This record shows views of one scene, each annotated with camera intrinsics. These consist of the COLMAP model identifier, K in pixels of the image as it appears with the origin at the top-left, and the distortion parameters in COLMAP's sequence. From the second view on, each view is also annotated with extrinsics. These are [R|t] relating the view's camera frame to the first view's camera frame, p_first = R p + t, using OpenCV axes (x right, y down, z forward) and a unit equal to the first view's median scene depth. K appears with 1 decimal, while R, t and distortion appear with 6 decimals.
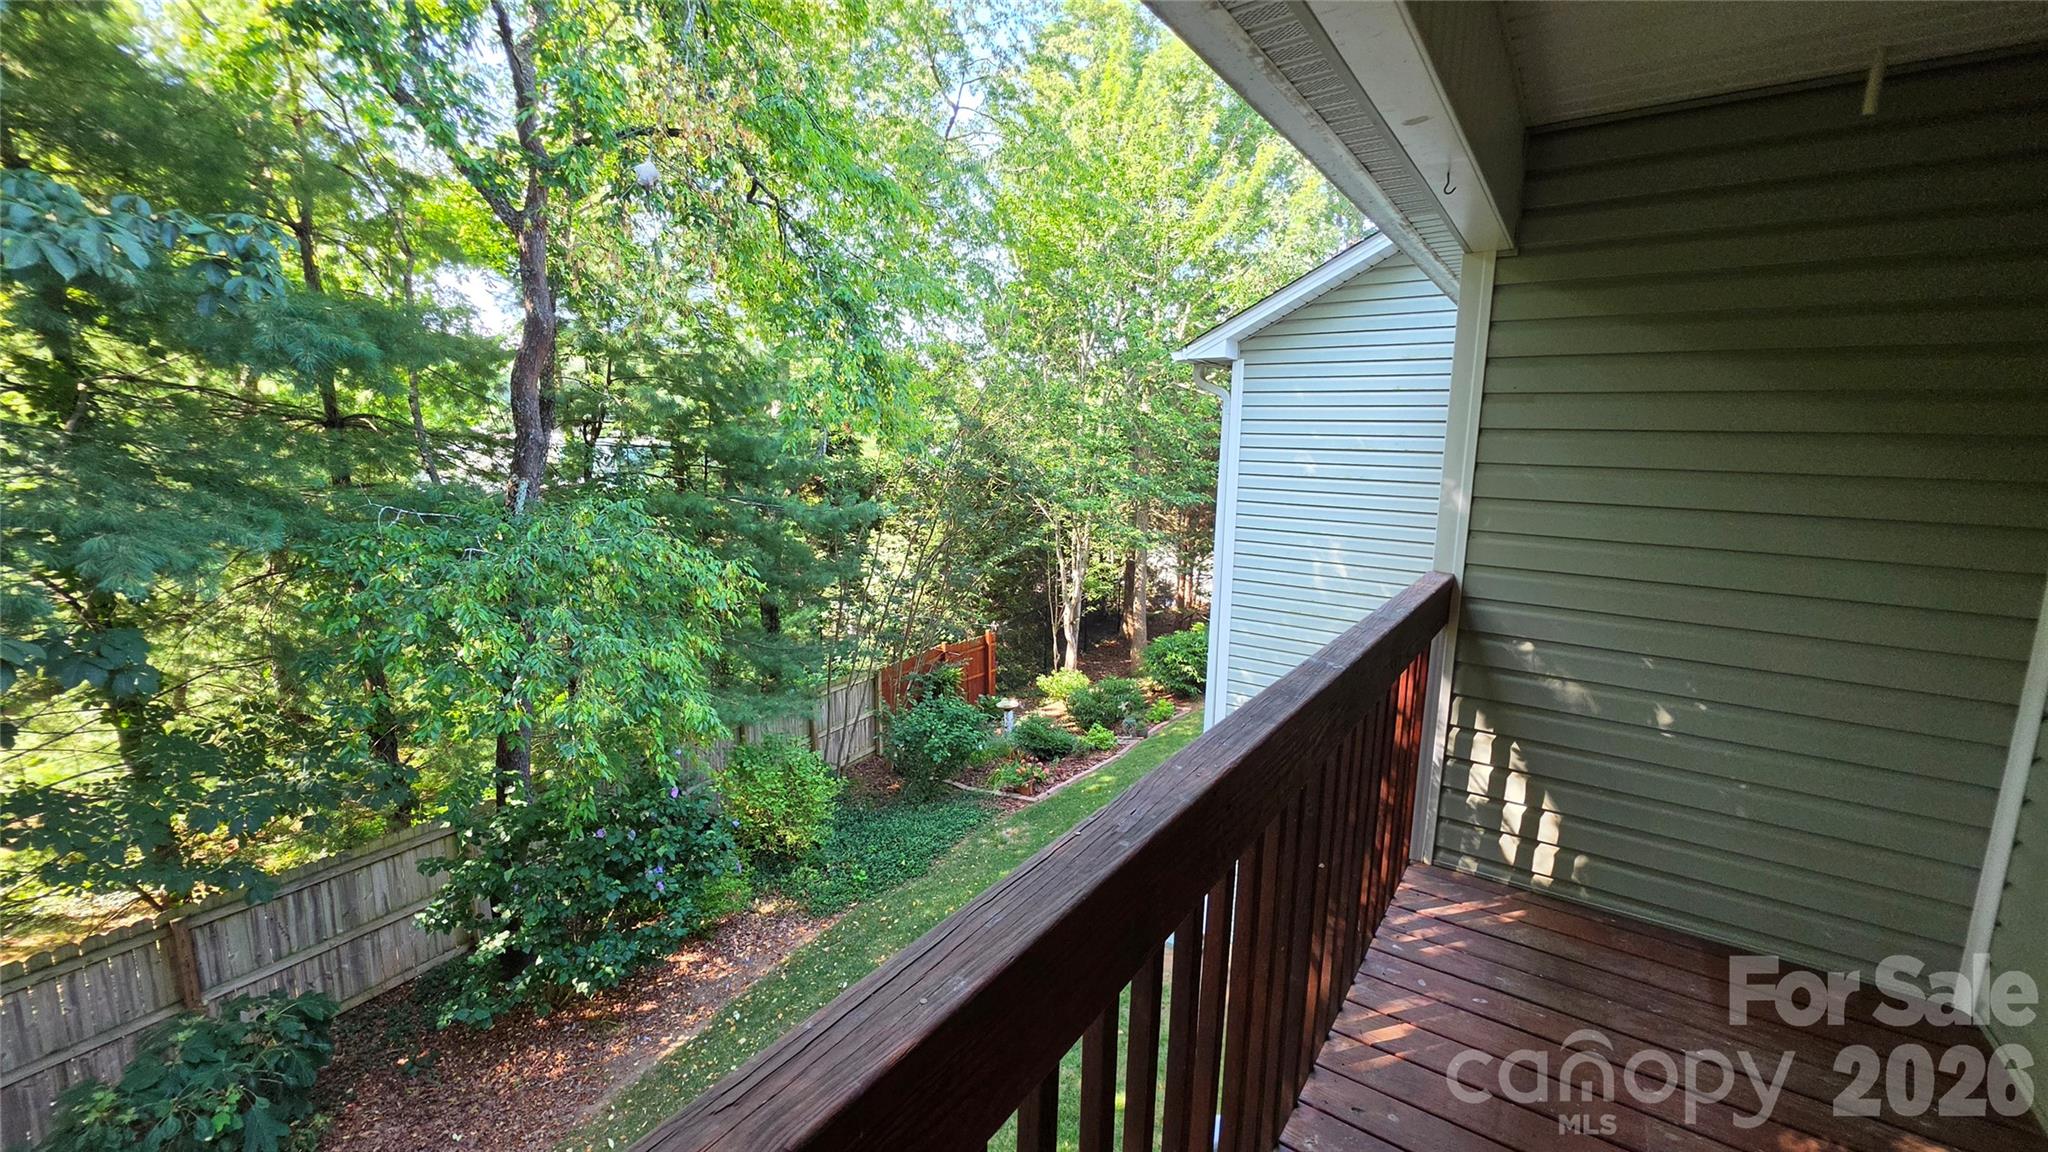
lens RADIAL K [[820.0, 0, 1009.9], [0, 820.0, 572.9], [0, 0, 1]] dist [-0.008180, 0.000428]
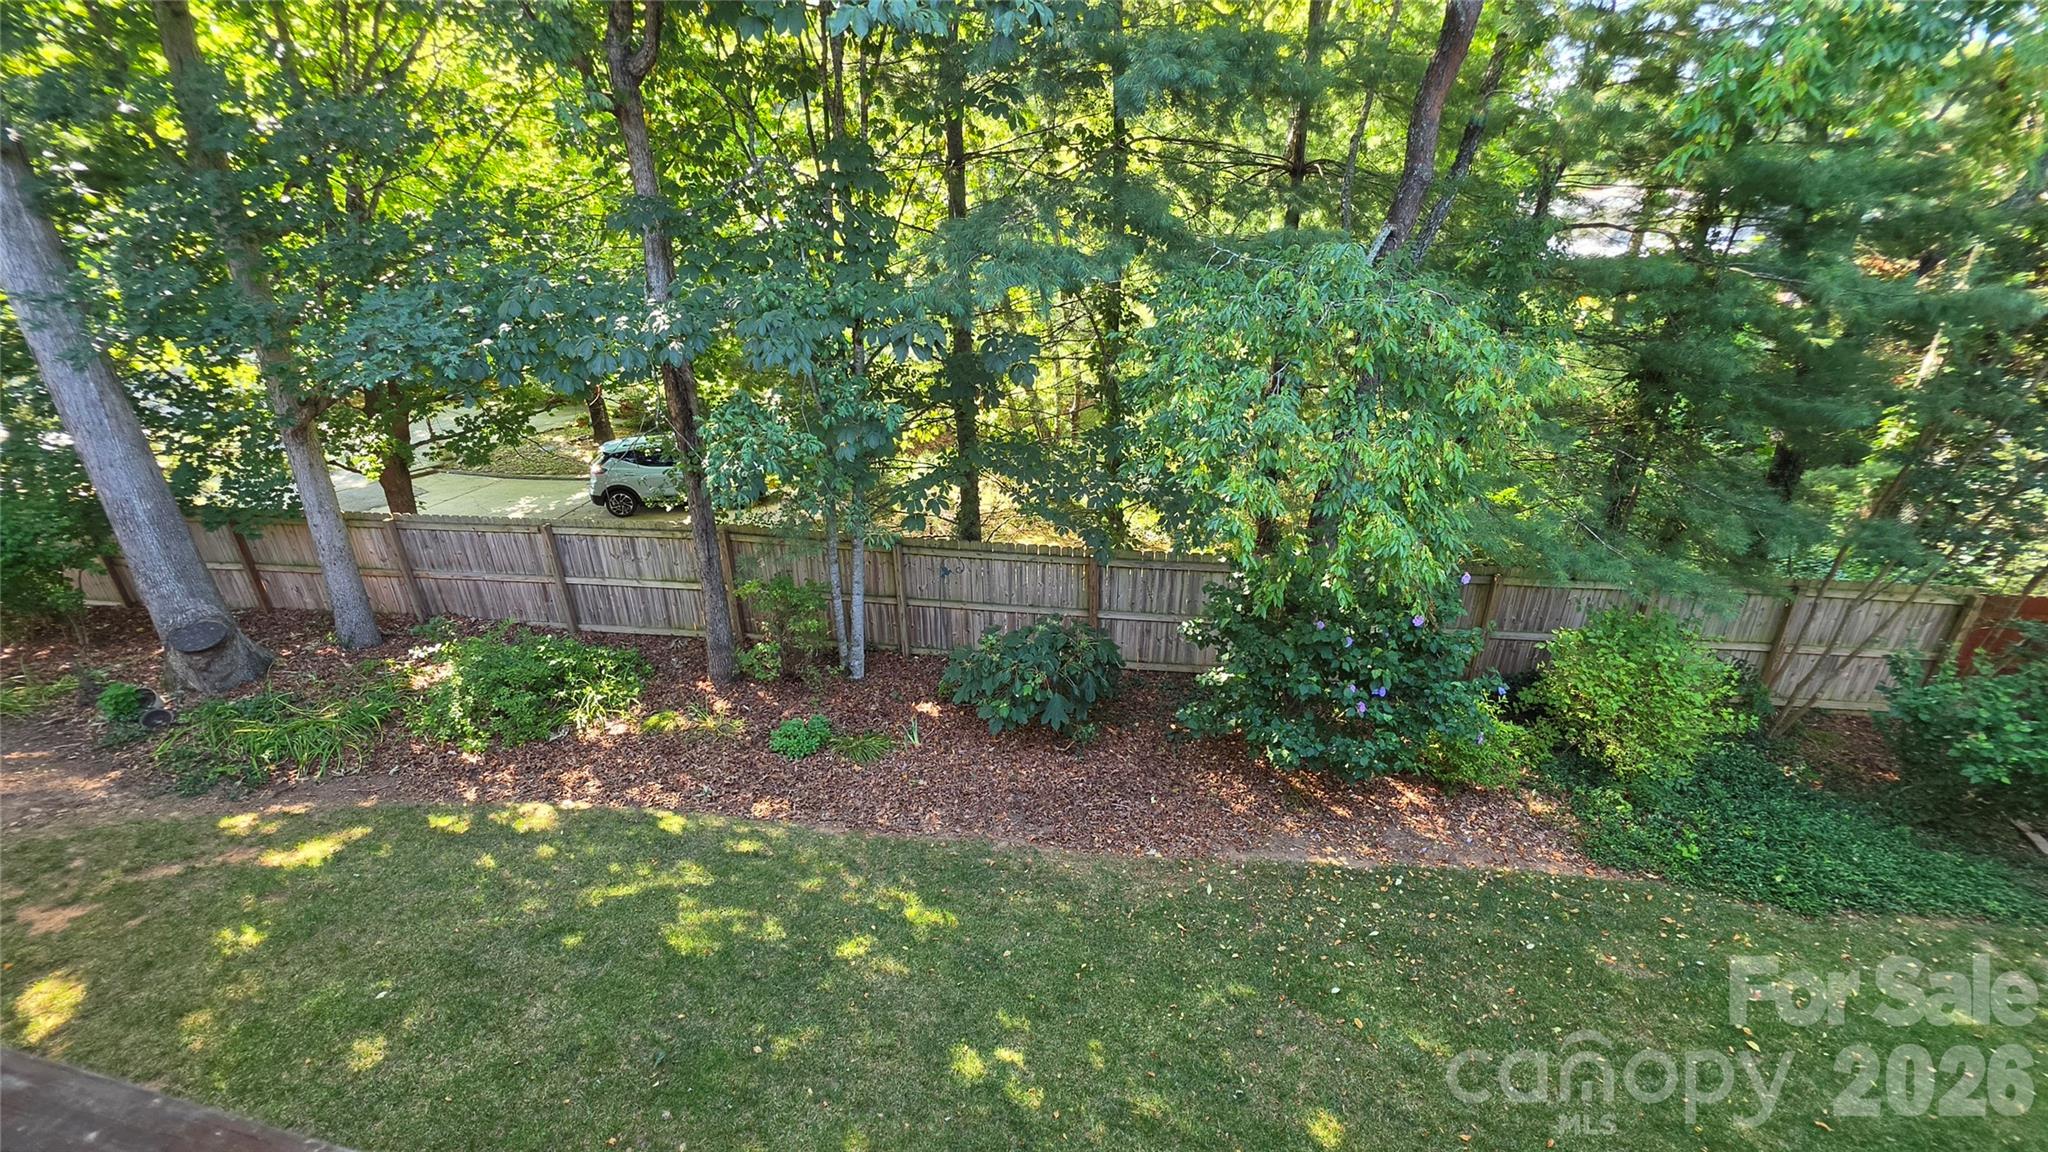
lens RADIAL K [[820.0, 0, 1010.9], [0, 820.0, 570.1], [0, 0, 1]] dist [-0.008180, 0.000428]
pose [[0.371769, 0.362246, -0.854732, 0.399411], [-0.123816, 0.931847, 0.341073, -0.056628], [0.920031, -0.020971, 0.391284, 0.769437]]
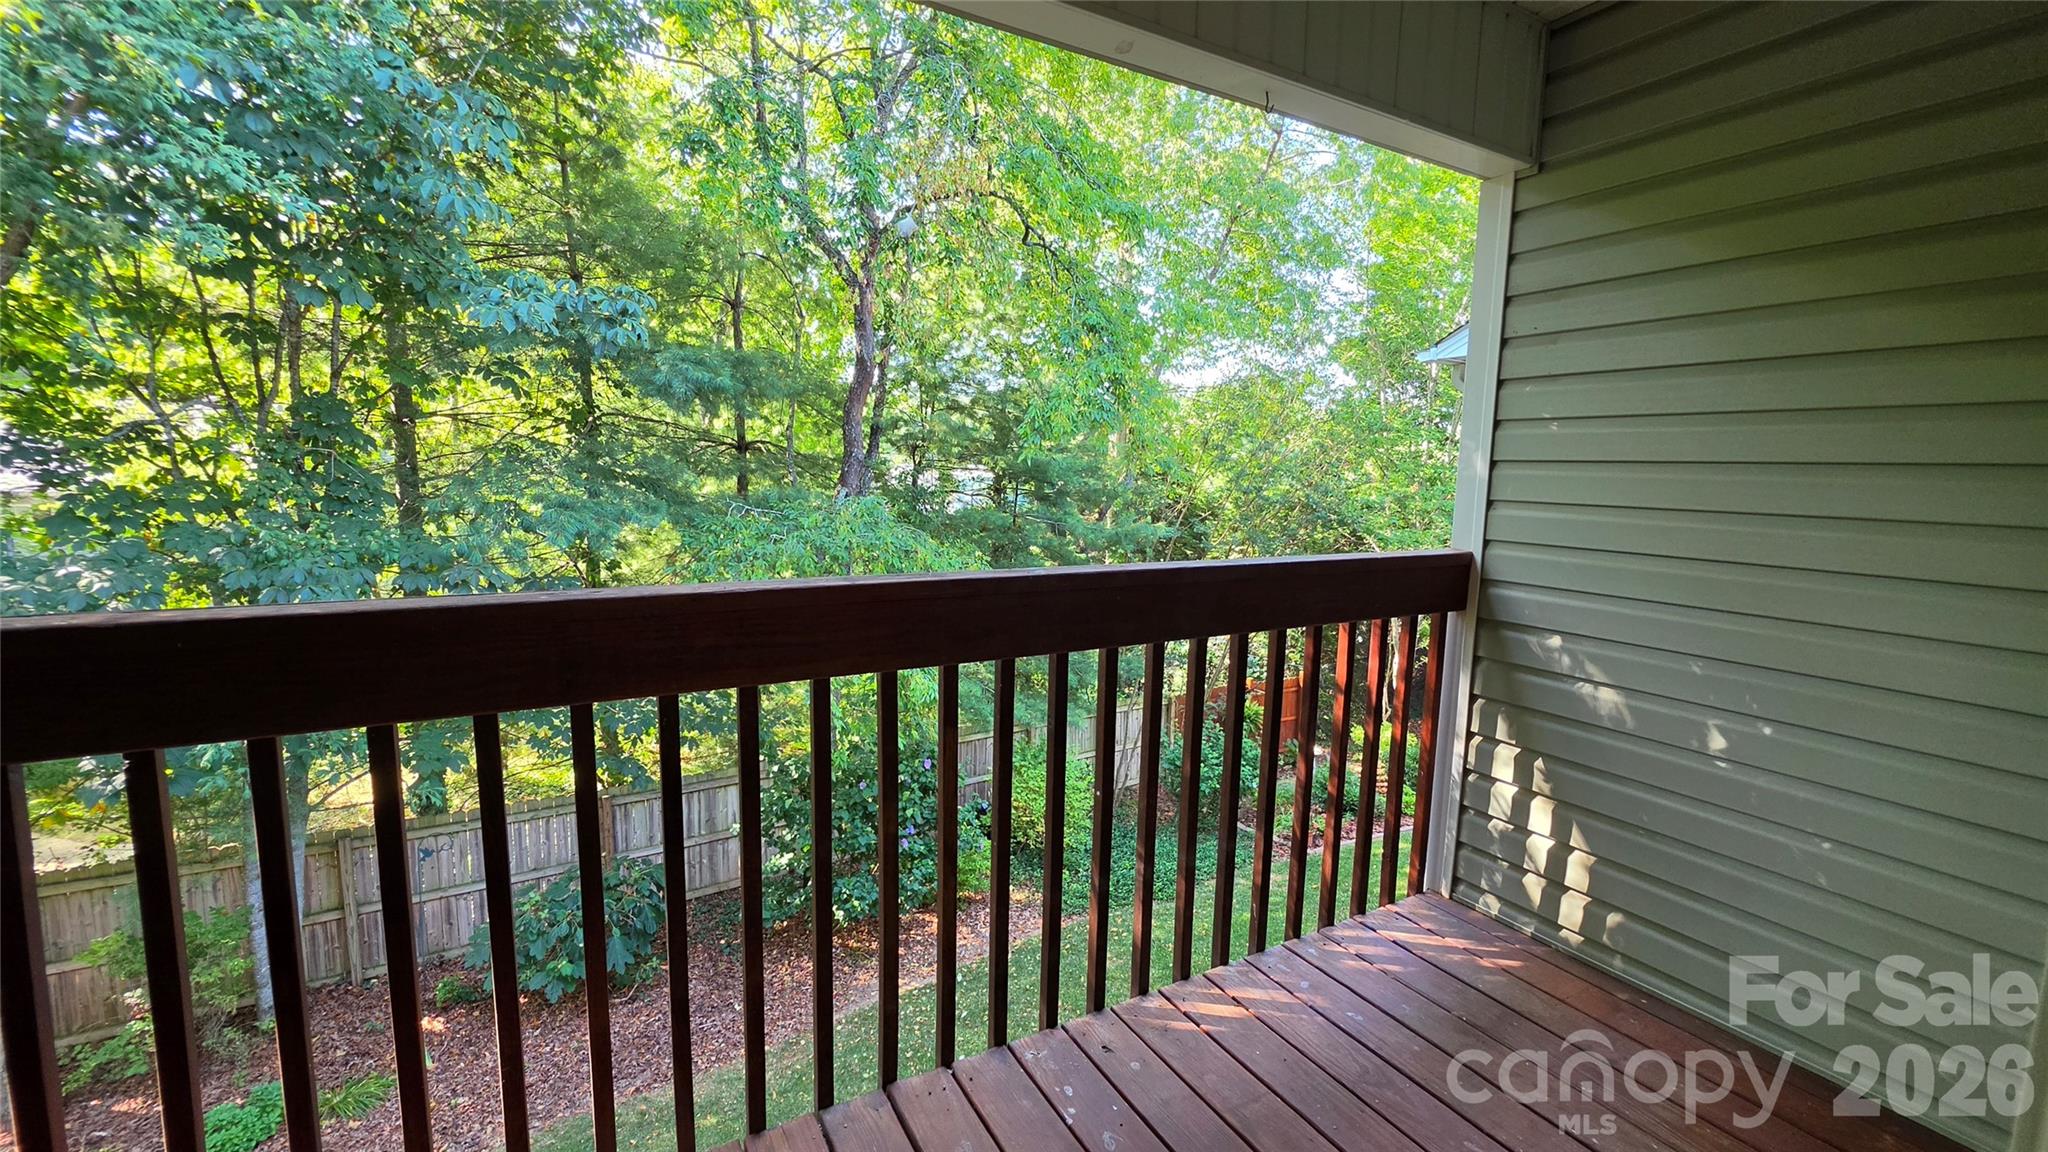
lens RADIAL K [[820.0, 0, 1004.9], [0, 820.0, 575.7], [0, 0, 1]] dist [-0.008180, 0.000428]
pose [[0.898326, 0.057295, -0.435578, 0.466206], [-0.076995, 0.996647, -0.027696, 0.085549], [0.432531, 0.058417, 0.899725, 0.019910]]
